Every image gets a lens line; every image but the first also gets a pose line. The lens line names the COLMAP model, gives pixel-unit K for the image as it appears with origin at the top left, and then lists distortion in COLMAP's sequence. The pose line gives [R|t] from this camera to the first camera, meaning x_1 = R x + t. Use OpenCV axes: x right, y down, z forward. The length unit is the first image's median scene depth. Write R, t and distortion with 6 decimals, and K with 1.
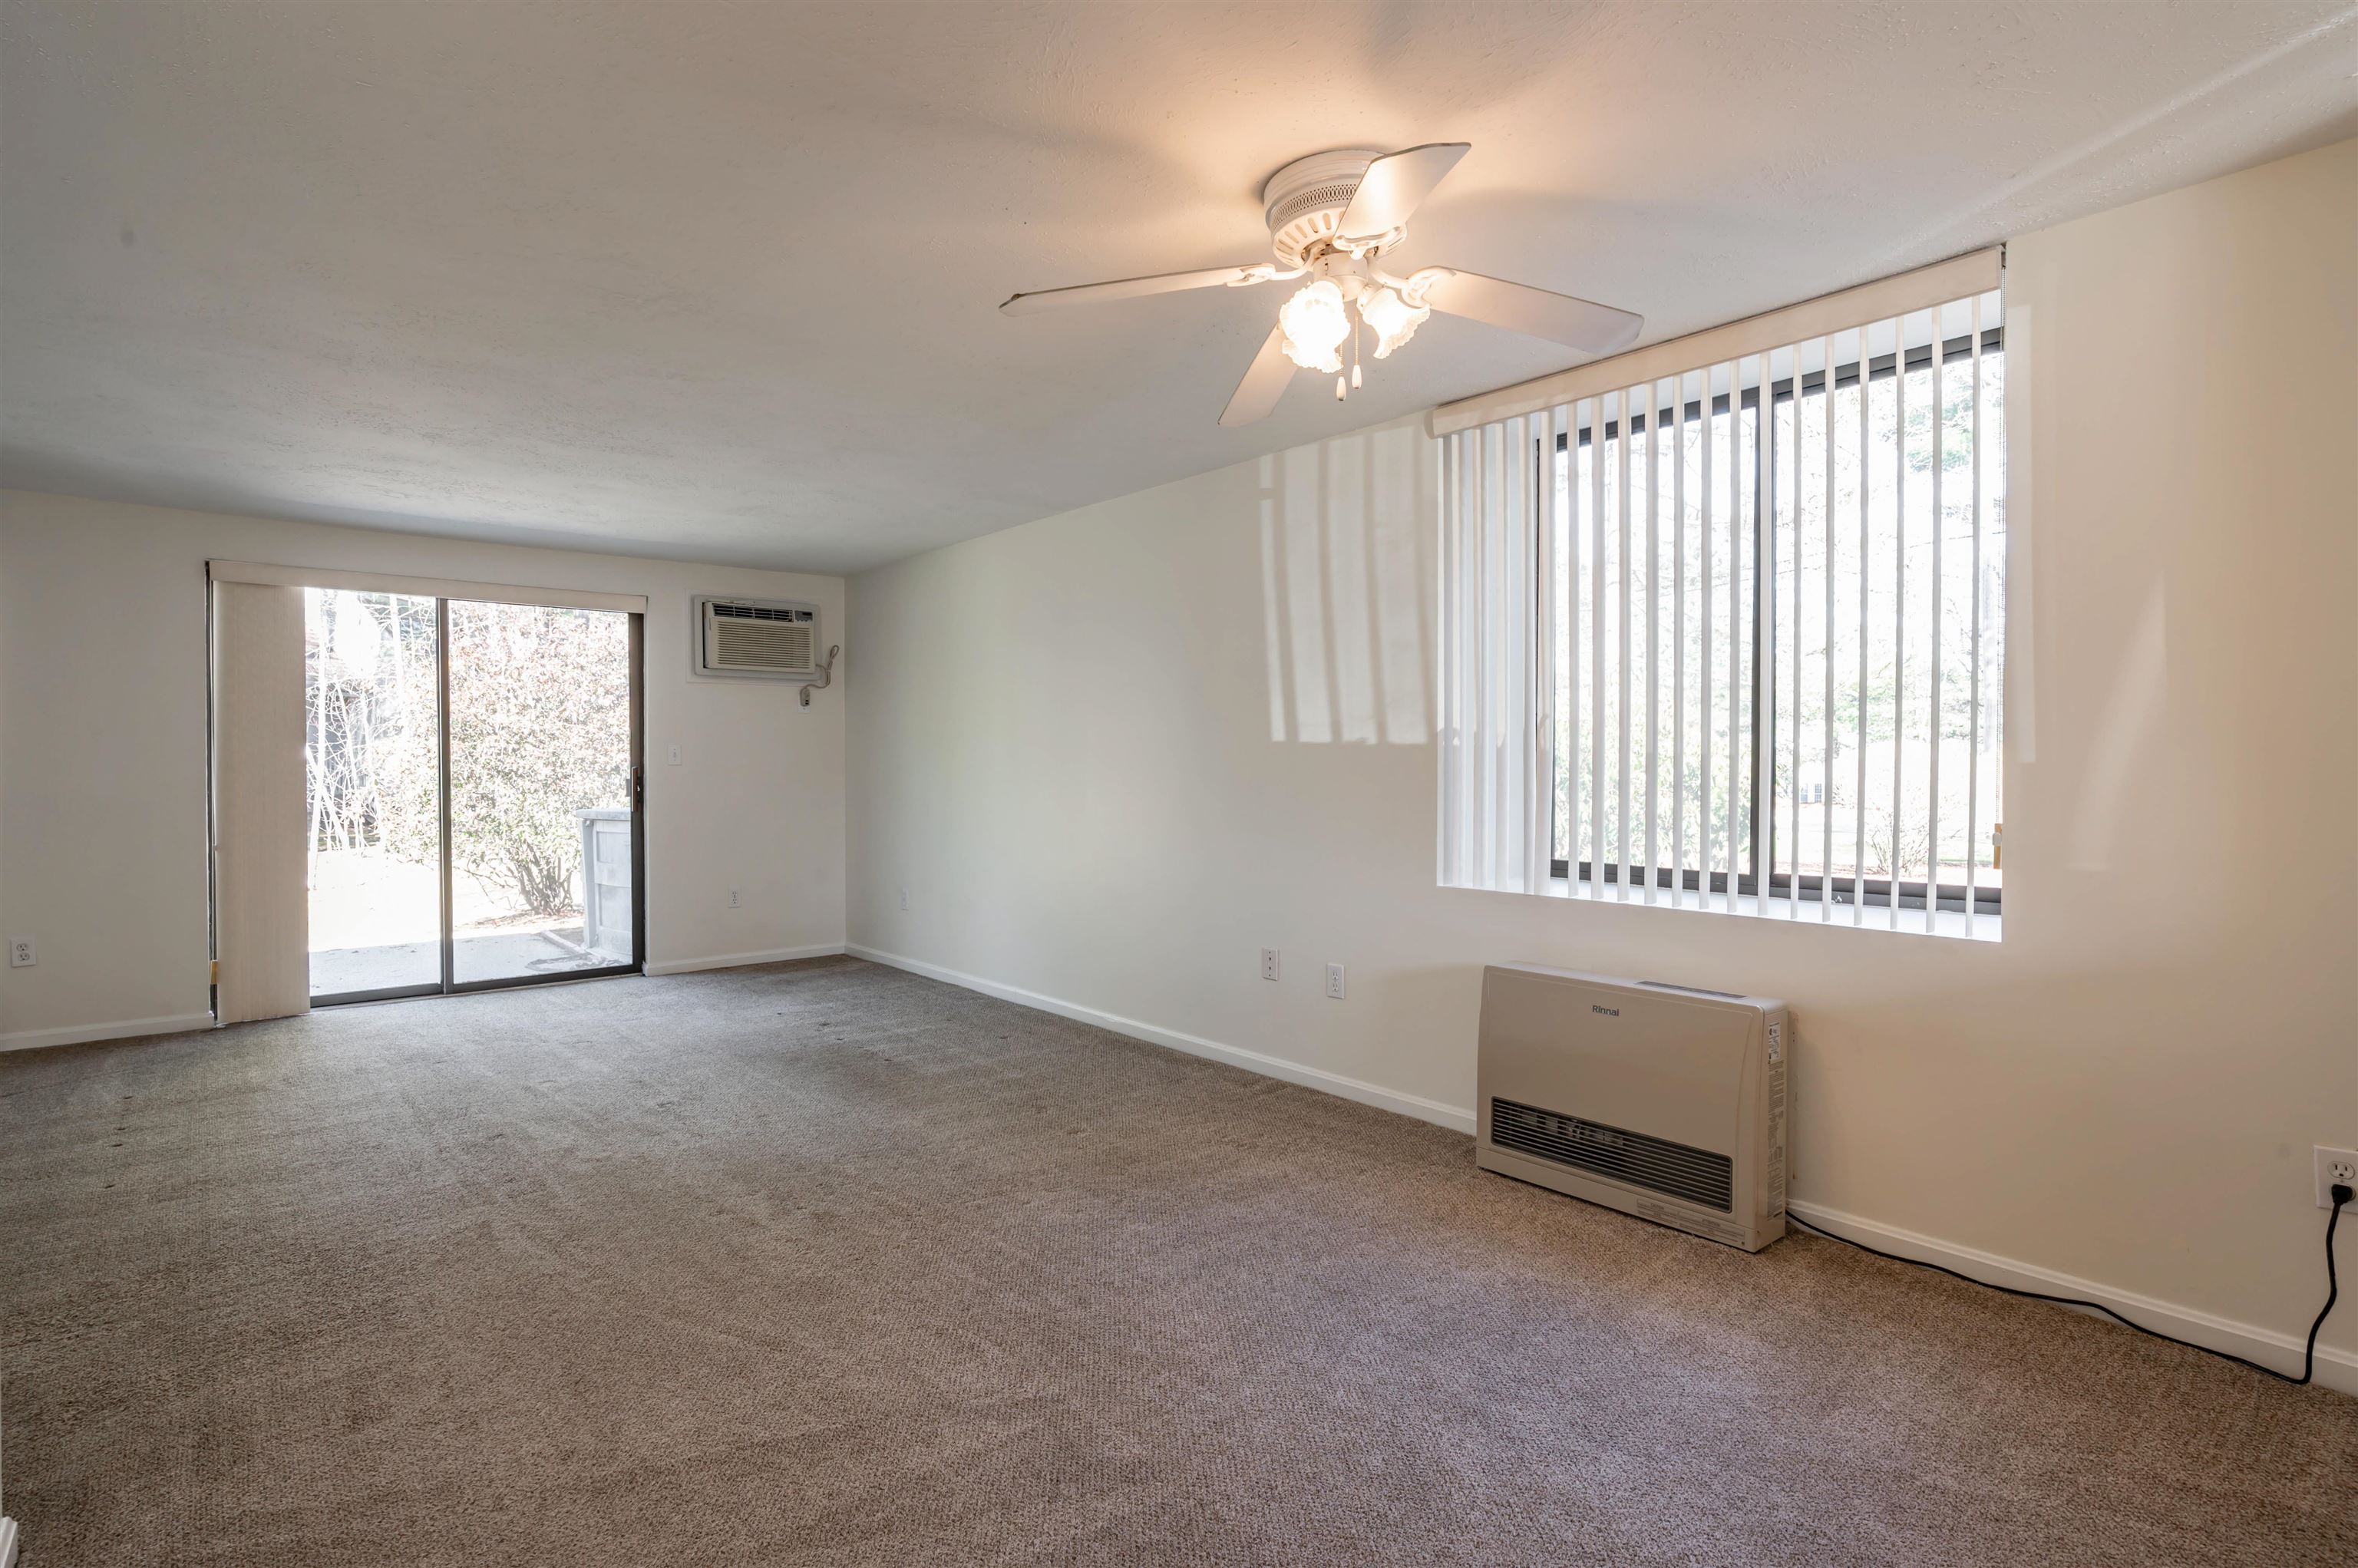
lens RADIAL K [[1171.9, 0, 1178.0], [0, 1171.9, 781.7], [0, 0, 1]] dist [0.014939, -0.001285]
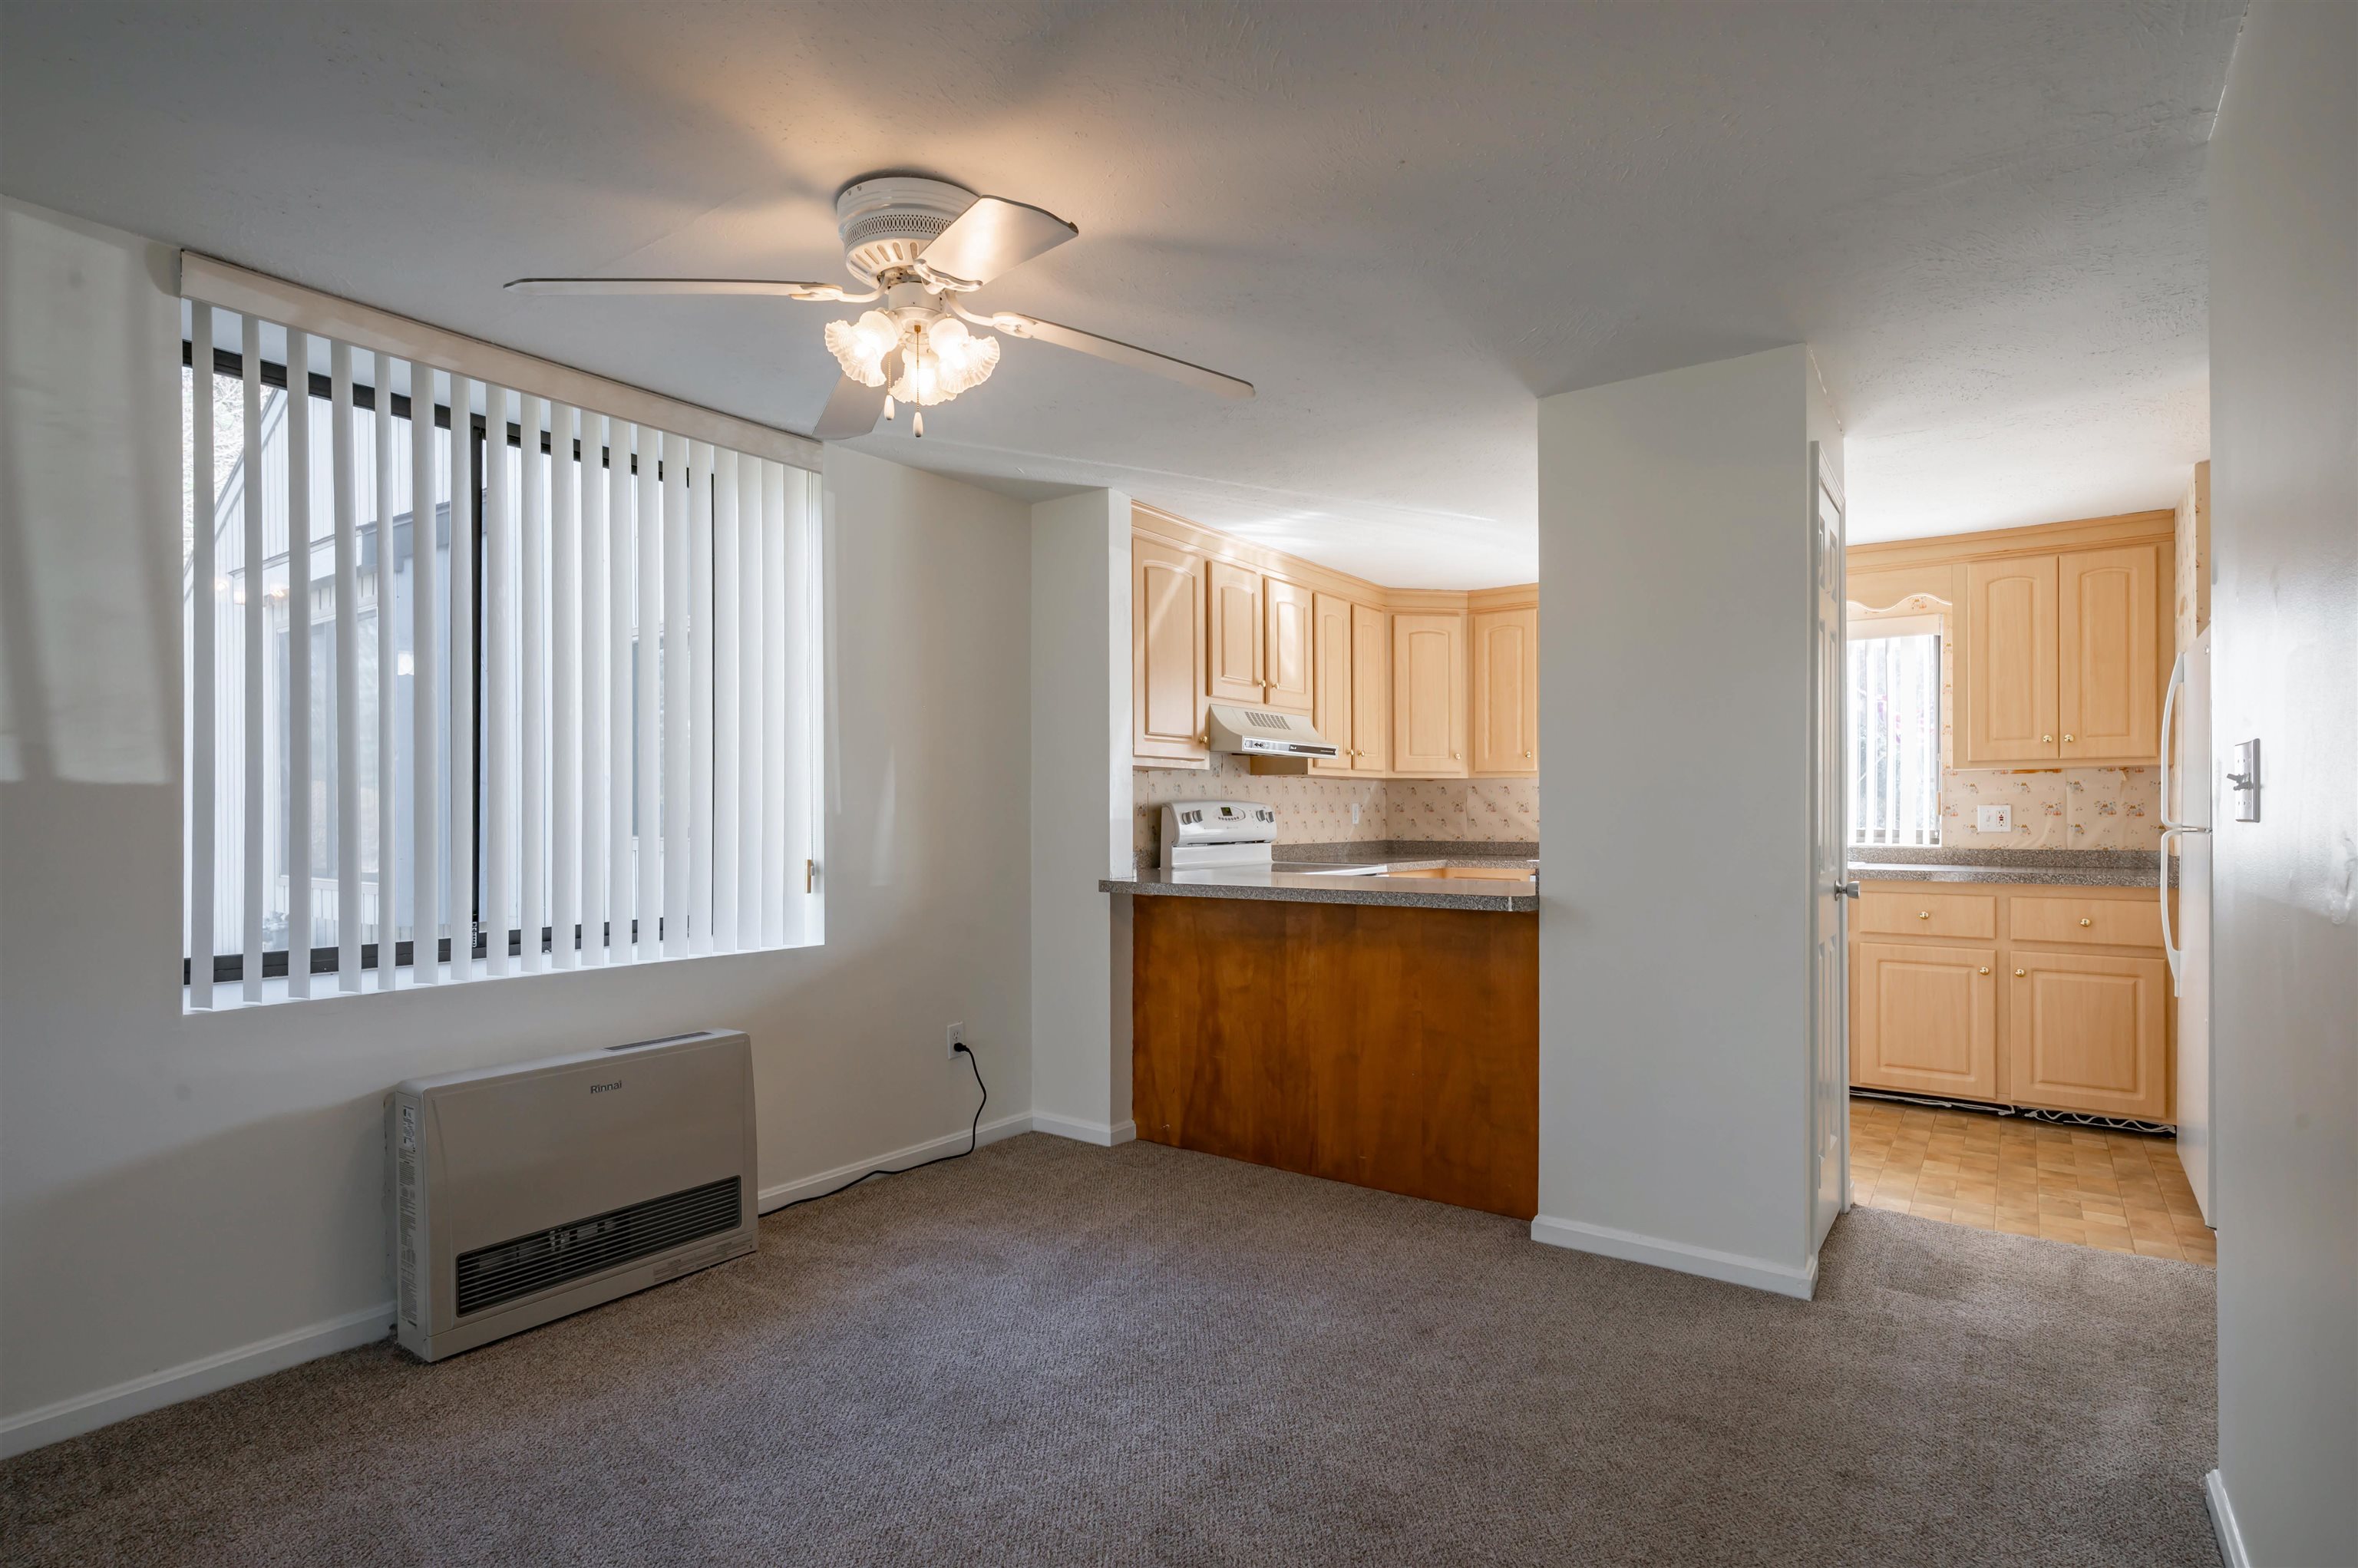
lens RADIAL K [[1171.9, 0, 1203.2], [0, 1171.9, 805.6], [0, 0, 1]] dist [0.014939, -0.001285]
pose [[-0.260706, 0.008742, 0.965379, -0.481931], [0.014233, 0.999885, -0.005211, -0.009681], [-0.965313, 0.012381, -0.260800, 0.589056]]
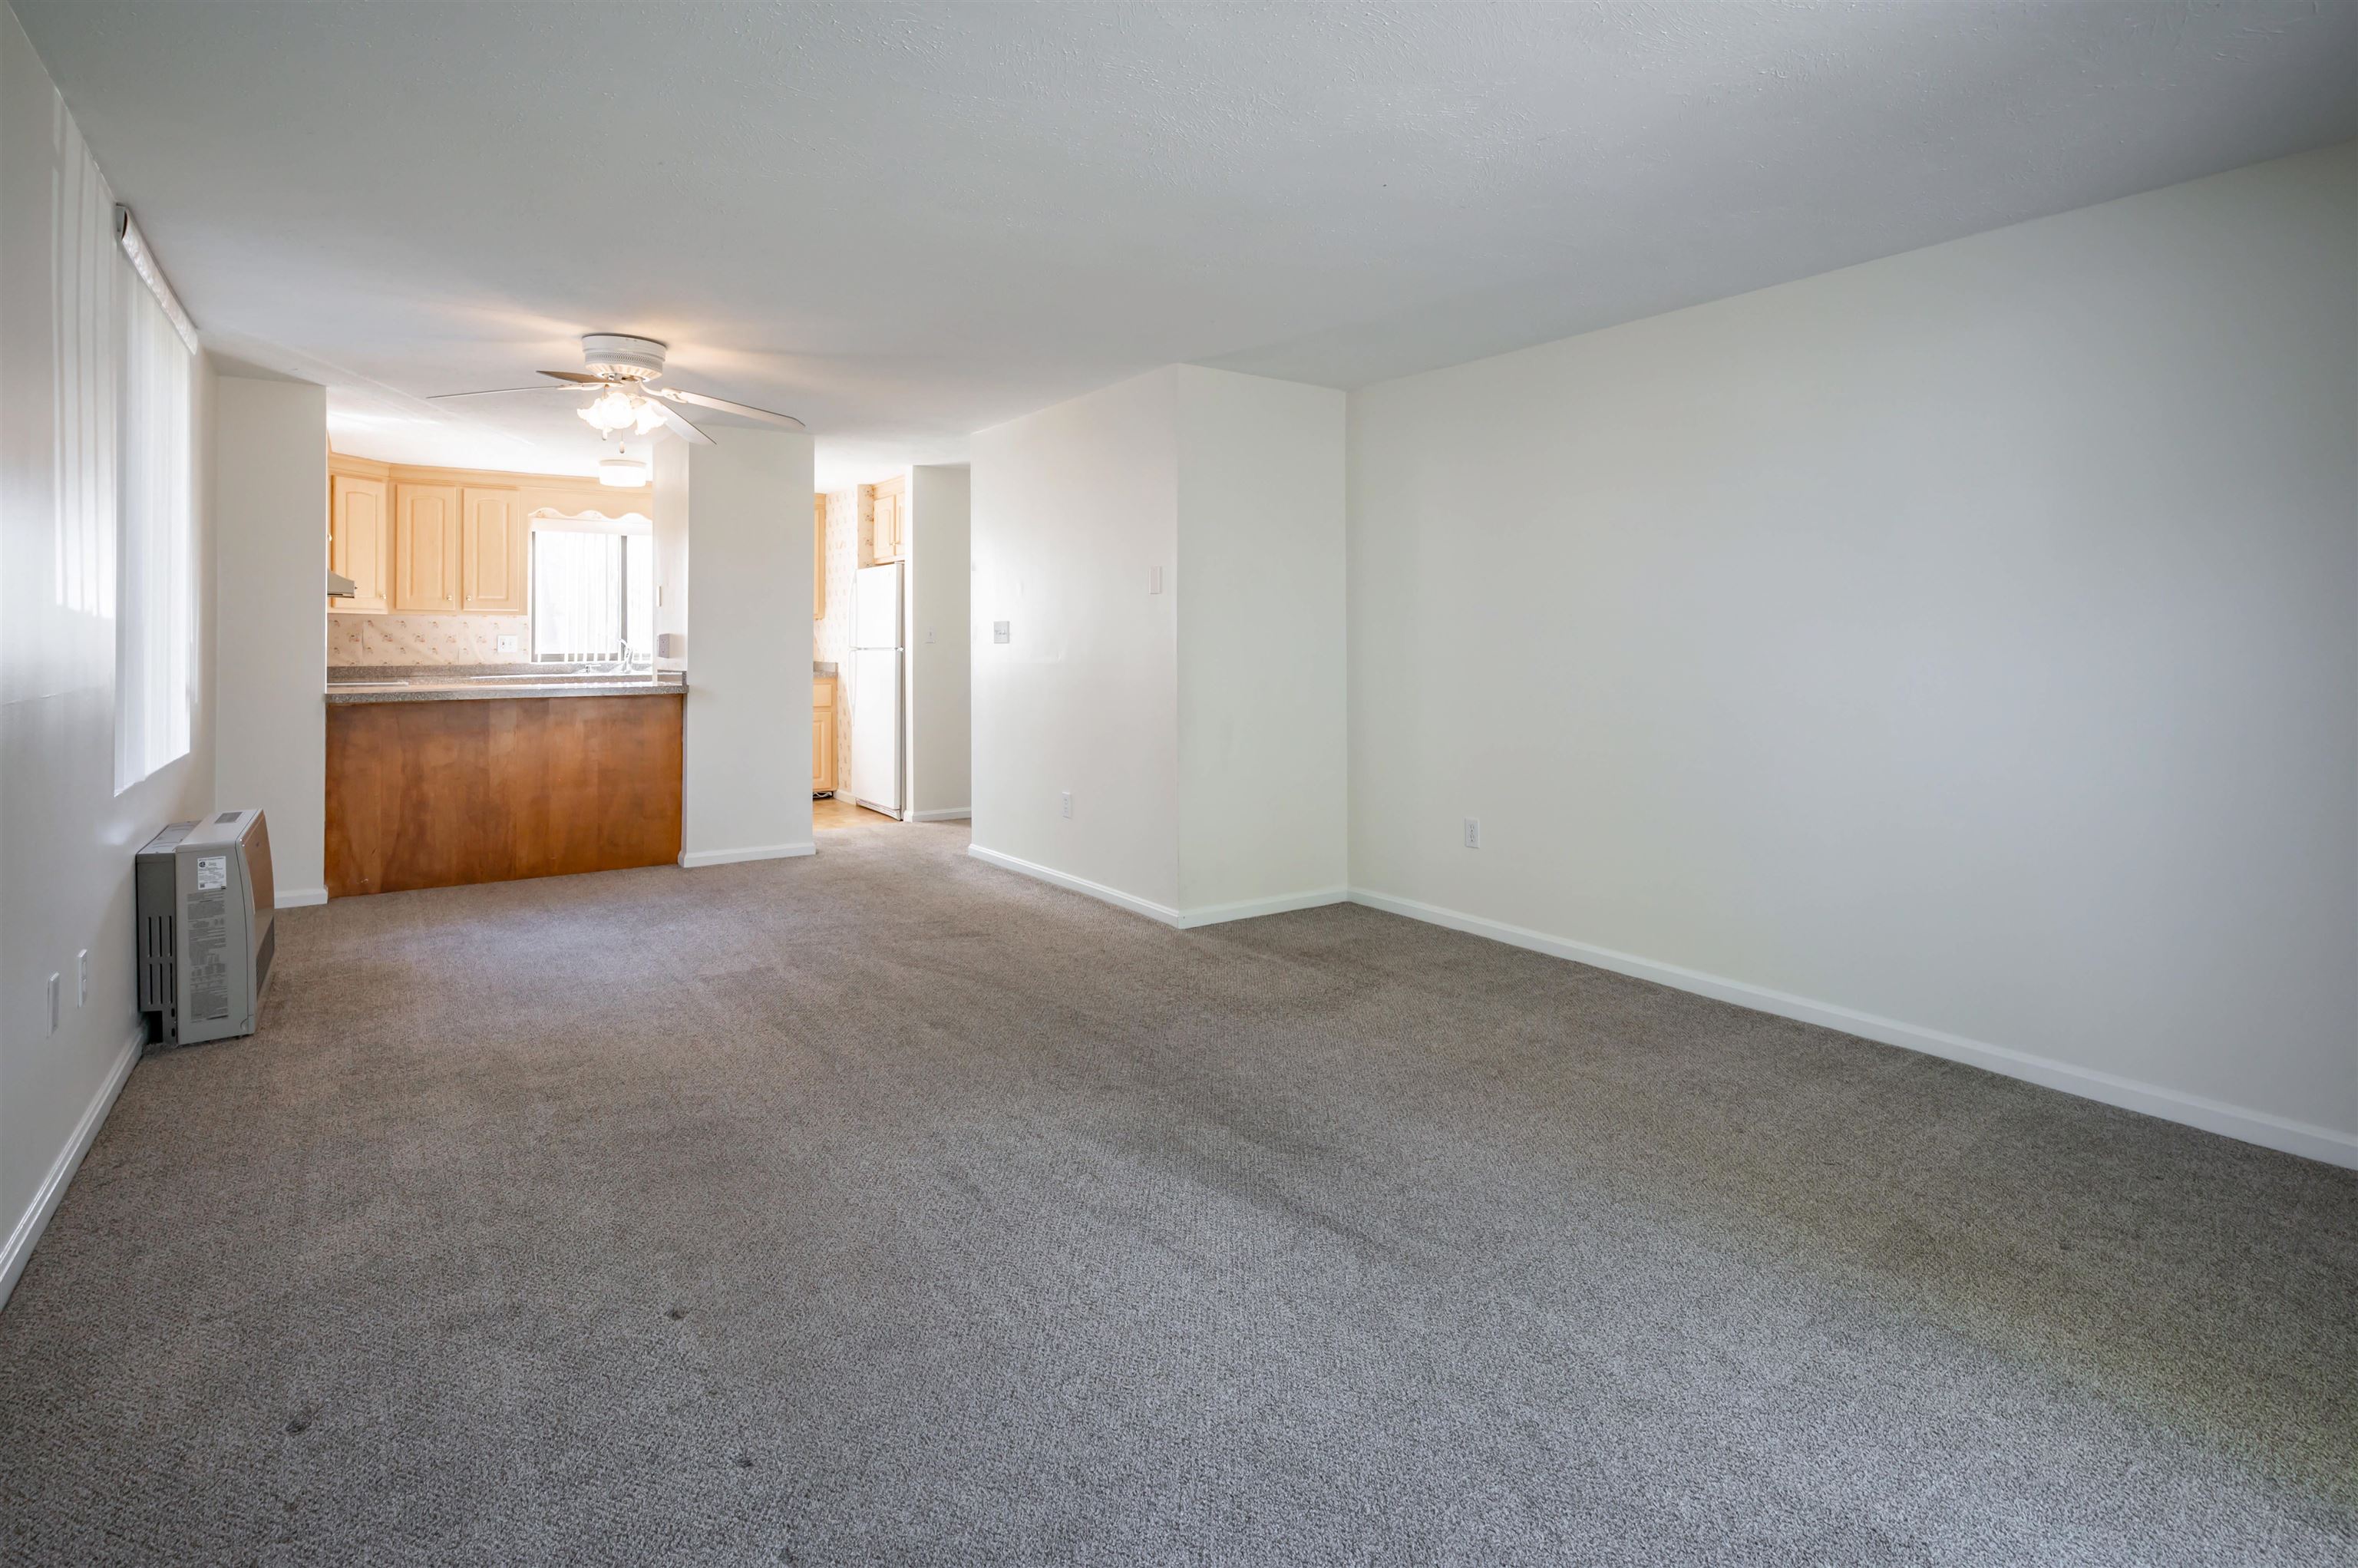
lens RADIAL K [[1171.9, 0, 1180.5], [0, 1171.9, 637.2], [0, 0, 1]] dist [0.014939, -0.001285]
pose [[-0.996204, 0.004081, 0.086958, -0.530701], [0.004736, 0.999962, 0.007336, -0.019130], [-0.086925, 0.007720, -0.996185, 1.600061]]
